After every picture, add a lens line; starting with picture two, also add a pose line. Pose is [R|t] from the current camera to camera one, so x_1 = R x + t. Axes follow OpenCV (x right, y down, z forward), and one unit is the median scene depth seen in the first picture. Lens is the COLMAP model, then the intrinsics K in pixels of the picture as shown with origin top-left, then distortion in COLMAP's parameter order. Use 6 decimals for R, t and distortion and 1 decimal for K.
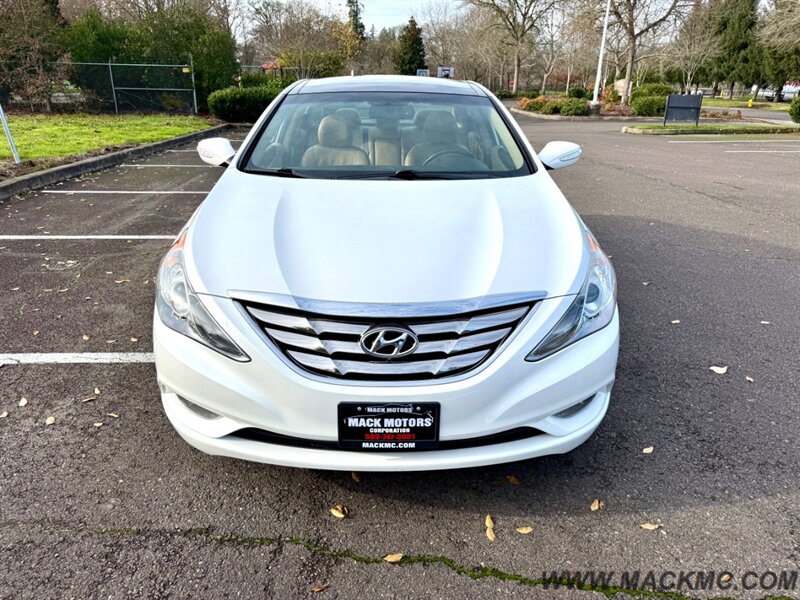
lens RADIAL K [[572.7, 0, 388.8], [0, 572.7, 312.8], [0, 0, 1]] dist [0.026018, -0.026639]
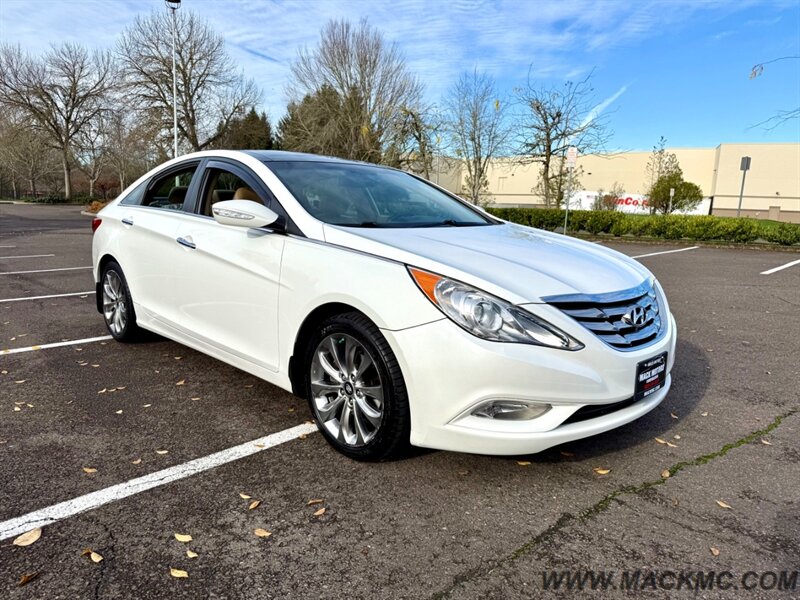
lens RADIAL K [[572.7, 0, 411.4], [0, 572.7, 315.9], [0, 0, 1]] dist [0.026018, -0.026639]
pose [[0.700765, -0.123573, 0.702608, -1.301173], [0.241875, 0.967703, -0.071043, 0.015904], [-0.671136, 0.219728, 0.708022, 0.355300]]
